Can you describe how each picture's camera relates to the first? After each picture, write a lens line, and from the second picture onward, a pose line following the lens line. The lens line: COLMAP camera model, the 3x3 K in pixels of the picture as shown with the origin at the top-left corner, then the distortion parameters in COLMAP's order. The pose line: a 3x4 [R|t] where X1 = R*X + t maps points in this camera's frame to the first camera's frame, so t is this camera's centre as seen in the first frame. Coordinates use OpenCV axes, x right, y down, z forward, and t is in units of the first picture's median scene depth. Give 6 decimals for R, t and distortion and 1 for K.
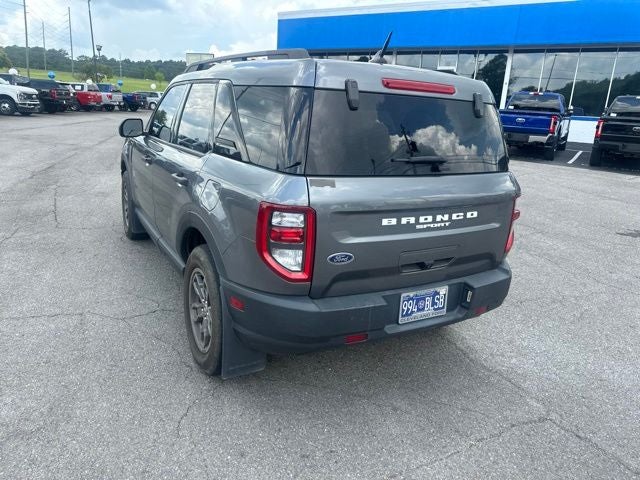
lens RADIAL K [[455.9, 0, 324.5], [0, 455.9, 241.0], [0, 0, 1]] dist [0.010931, -0.014375]
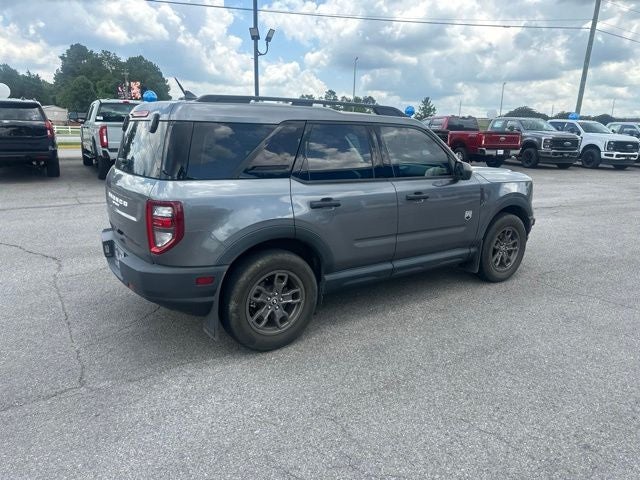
lens RADIAL K [[453.4, 0, 323.0], [0, 453.4, 239.4], [0, 0, 1]] dist [0.027829, -0.035230]
pose [[0.082737, 0.169682, -0.982020, 1.718669], [-0.292790, 0.946049, 0.138799, -0.316727], [0.952590, 0.276042, 0.127954, 1.425304]]
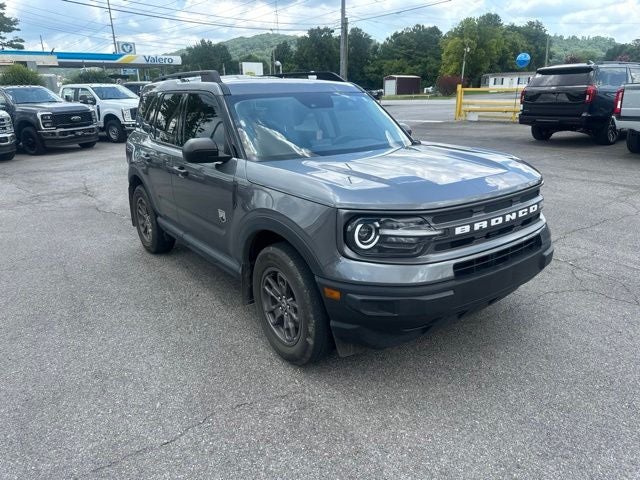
lens RADIAL K [[455.9, 0, 324.5], [0, 455.9, 241.0], [0, 0, 1]] dist [0.010931, -0.014375]
pose [[-0.992408, -0.008026, -0.122723, -0.189164], [-0.075103, 0.829750, 0.553060, -1.029524], [0.097390, 0.558078, -0.824053, 3.370916]]
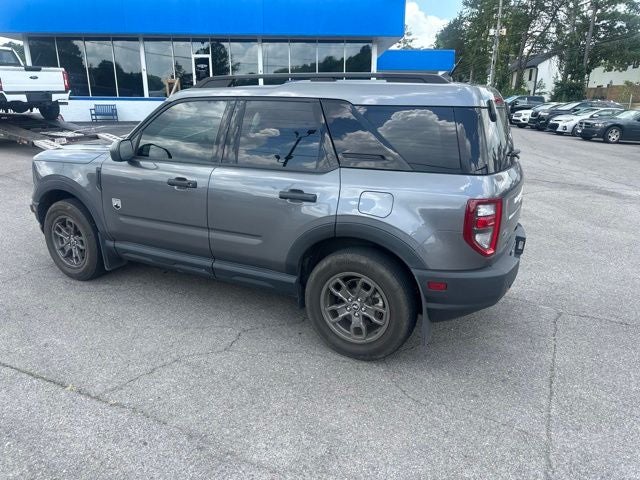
lens RADIAL K [[453.1, 0, 323.3], [0, 453.1, 246.2], [0, 0, 1]] dist [0.025639, -0.030075]
pose [[0.839588, -0.207593, 0.501994, -0.970293], [0.186499, 0.978086, 0.092553, -0.129227], [-0.510207, 0.015915, 0.859905, 0.092362]]
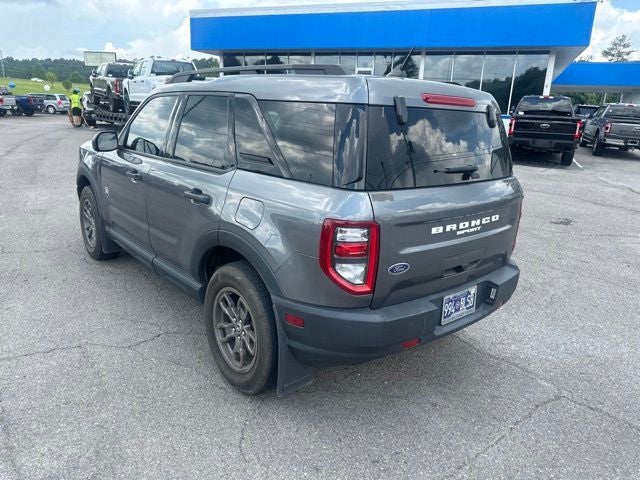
lens RADIAL K [[455.4, 0, 325.8], [0, 455.4, 248.2], [0, 0, 1]] dist [0.004840, -0.005756]
pose [[0.982024, -0.067344, 0.176335, -0.269515], [0.064605, 0.997685, 0.021232, -0.035699], [-0.177356, -0.009458, 0.984101, 0.007354]]
